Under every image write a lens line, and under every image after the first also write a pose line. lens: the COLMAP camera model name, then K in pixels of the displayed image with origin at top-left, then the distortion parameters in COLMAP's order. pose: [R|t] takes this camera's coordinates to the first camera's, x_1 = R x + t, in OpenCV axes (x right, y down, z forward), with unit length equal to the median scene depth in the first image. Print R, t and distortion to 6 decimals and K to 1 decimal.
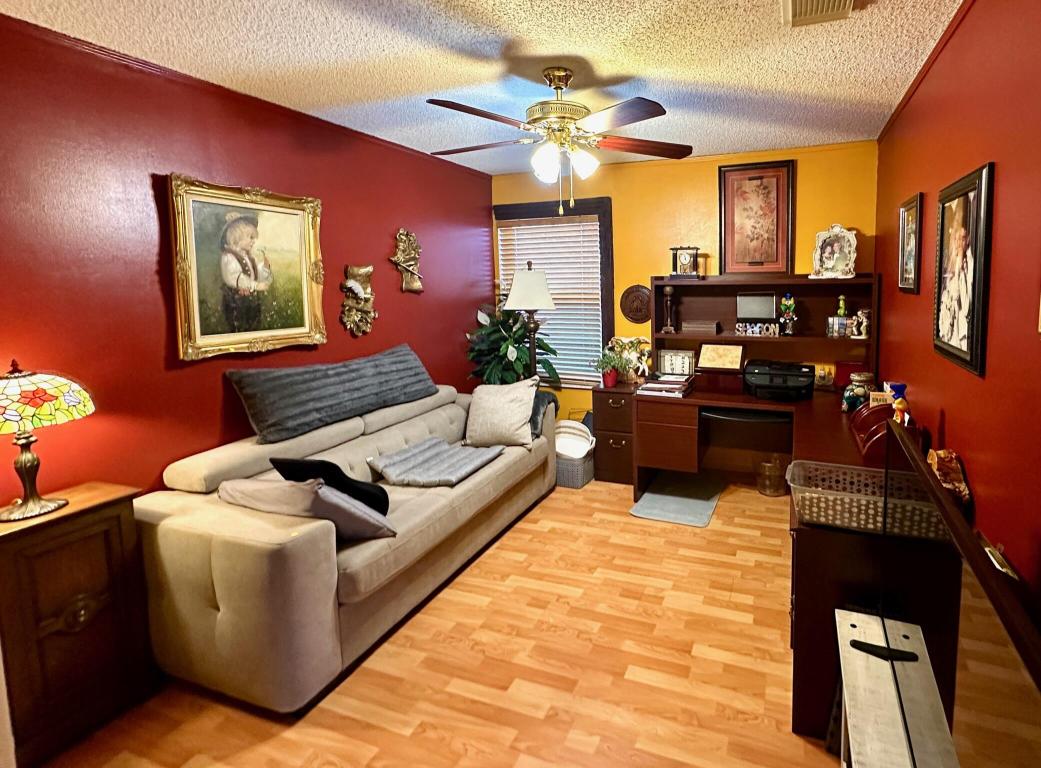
lens RADIAL K [[417.0, 0, 512.1], [0, 417.0, 312.8], [0, 0, 1]] dist [-0.003663, 0.000392]
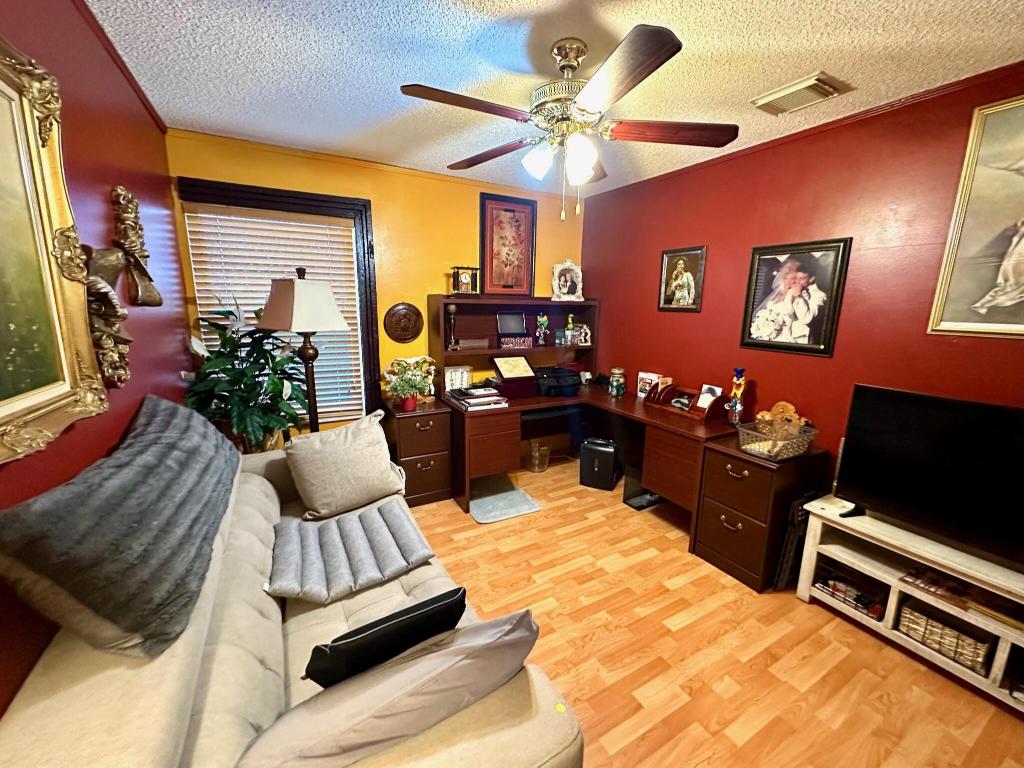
lens RADIAL K [[410.1, 0, 510.7], [0, 410.1, 379.5], [0, 0, 1]] dist [-0.003663, 0.000392]
pose [[0.667023, -0.114197, 0.736233, -0.339387], [0.030031, 0.991501, 0.126583, -0.005304], [-0.744432, -0.062324, 0.664784, 0.246342]]
